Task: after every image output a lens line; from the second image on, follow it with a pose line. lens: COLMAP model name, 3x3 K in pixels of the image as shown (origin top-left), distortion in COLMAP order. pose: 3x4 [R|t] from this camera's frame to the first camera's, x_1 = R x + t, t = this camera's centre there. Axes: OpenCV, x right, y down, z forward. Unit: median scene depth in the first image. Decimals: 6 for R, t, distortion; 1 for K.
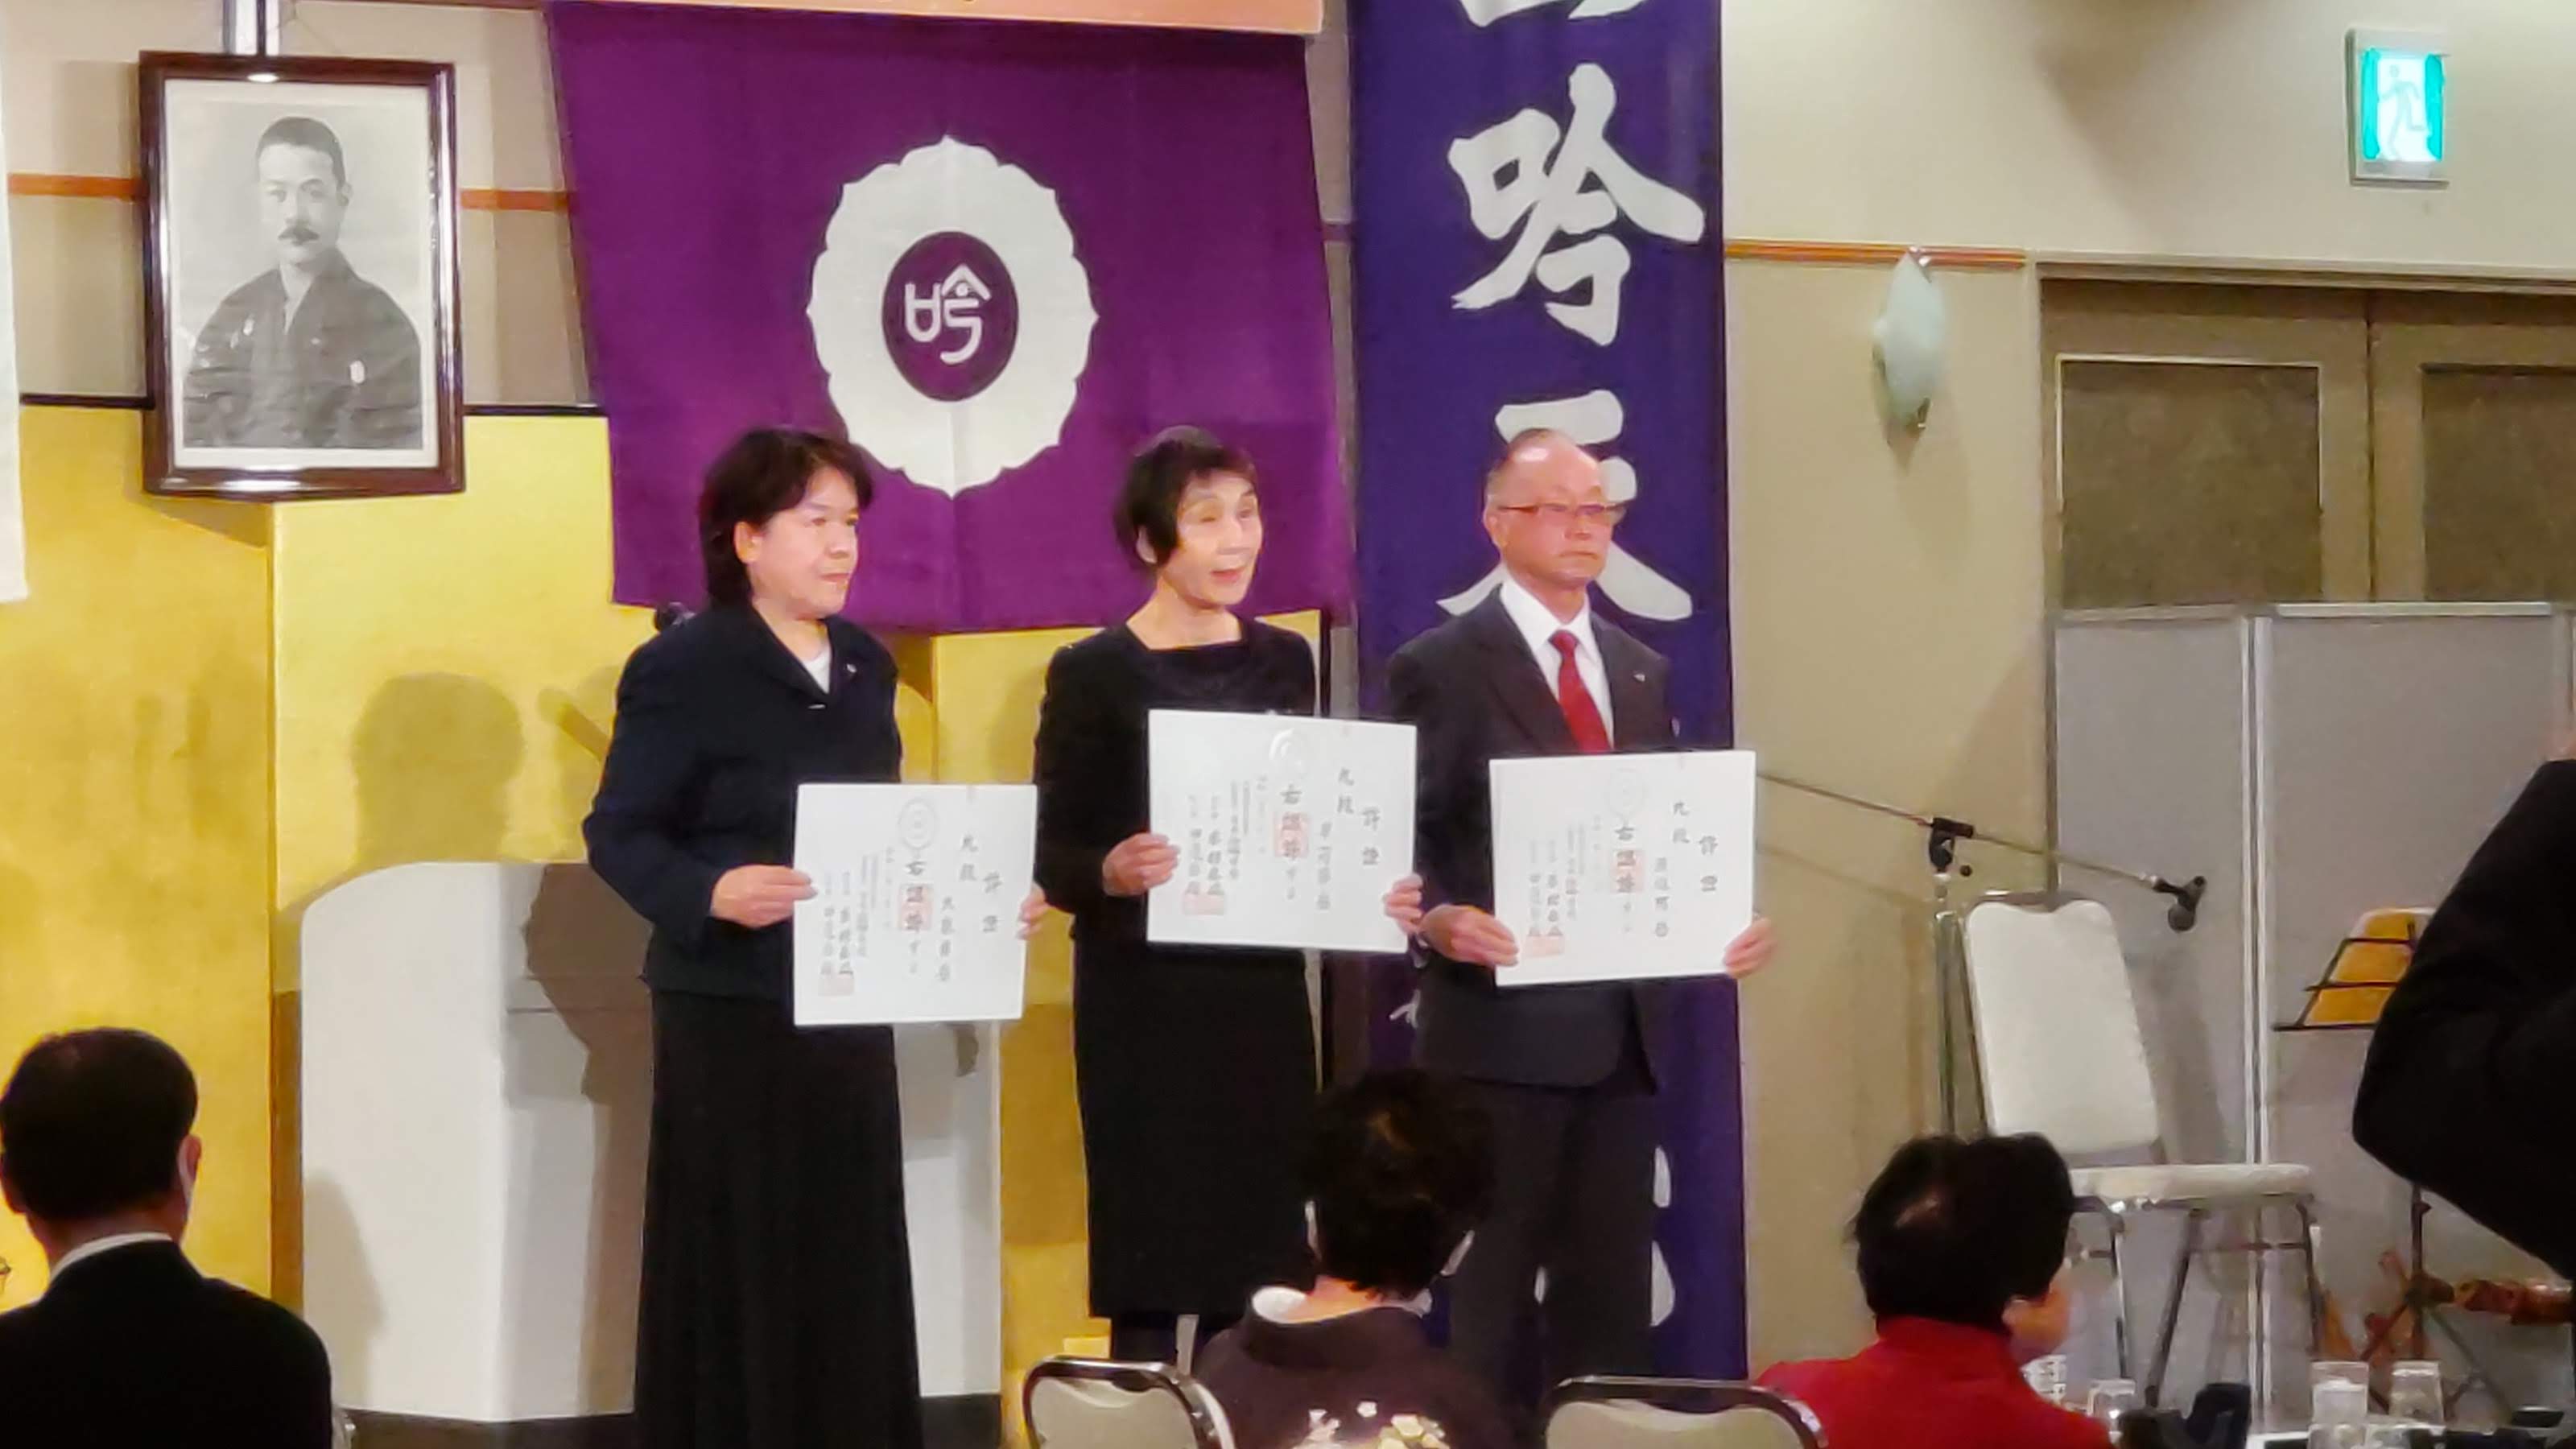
lens RADIAL K [[9623.1, 0, 1288.0], [0, 9623.1, 724.5], [0, 0, 1]] dist [-0.044872, 2.248134]
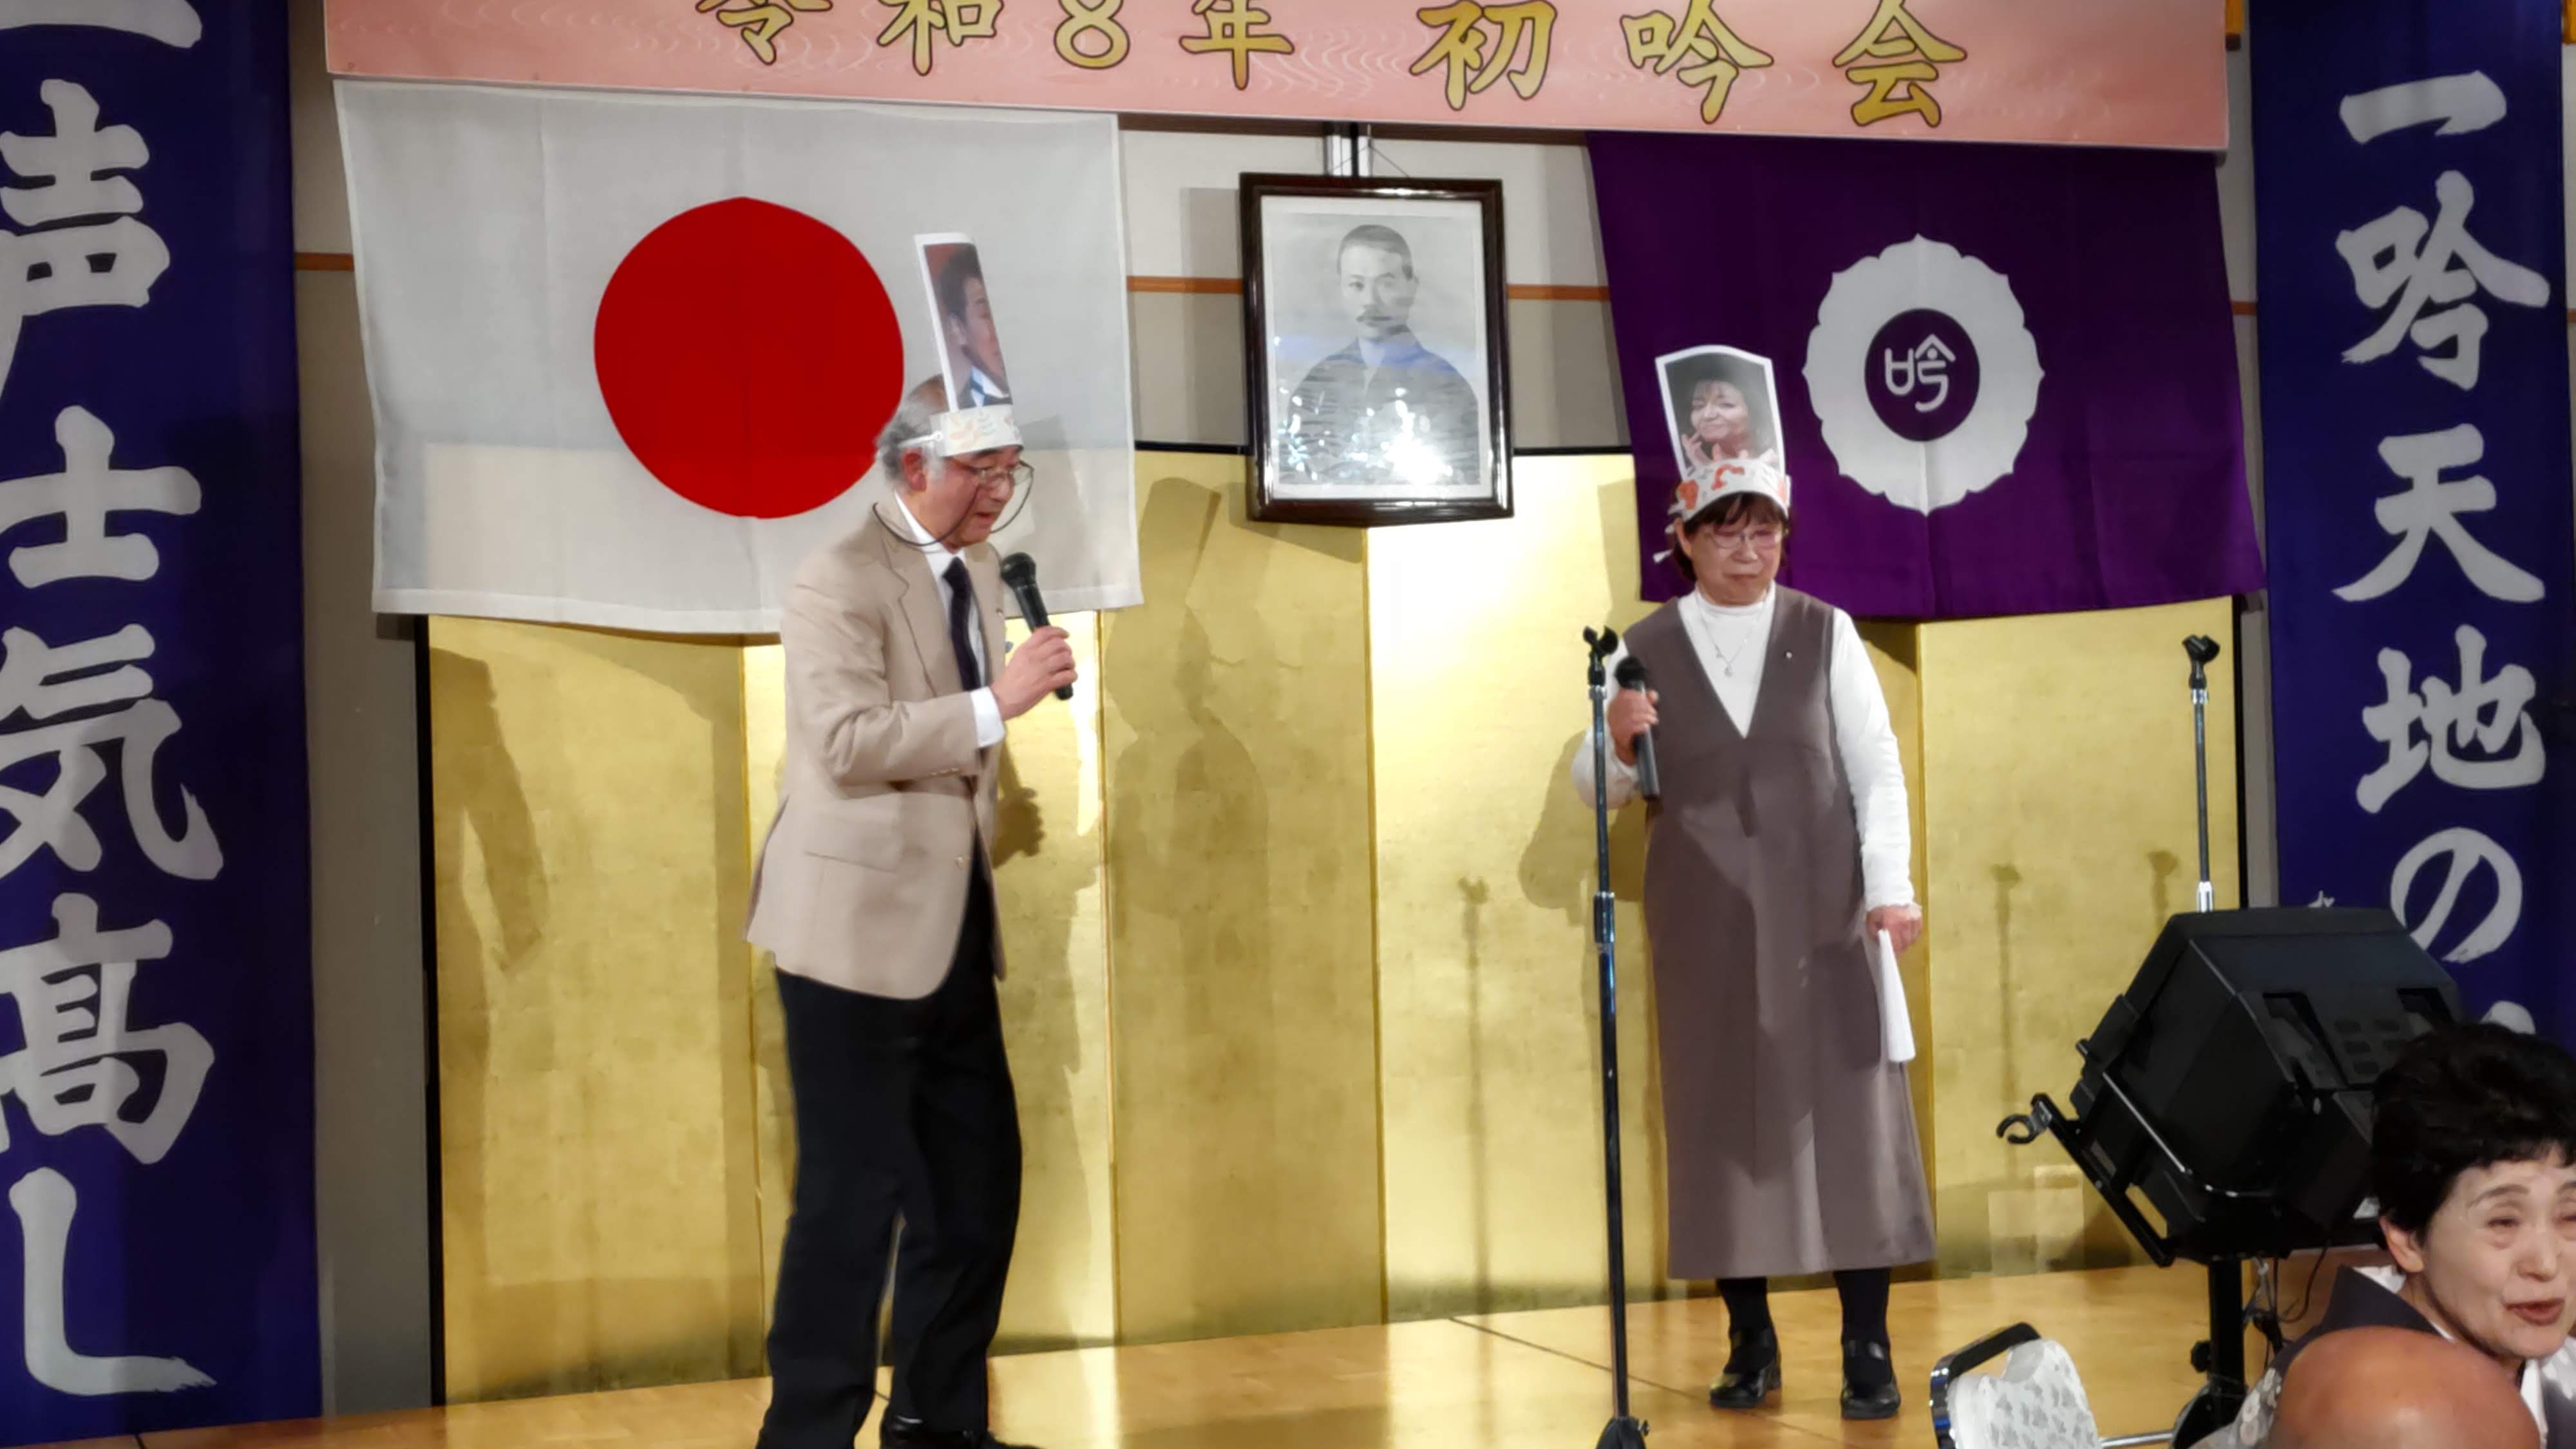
lens RADIAL K [[3440.5, 0, 1288.0], [0, 3440.5, 724.5], [0, 0, 1]] dist [0.086464, -0.050545]
pose [[0.955266, -0.017429, -0.295233, 0.019332], [0.017784, 0.999841, -0.001482, 0.003542], [0.295212, -0.003834, 0.955424, 0.529760]]
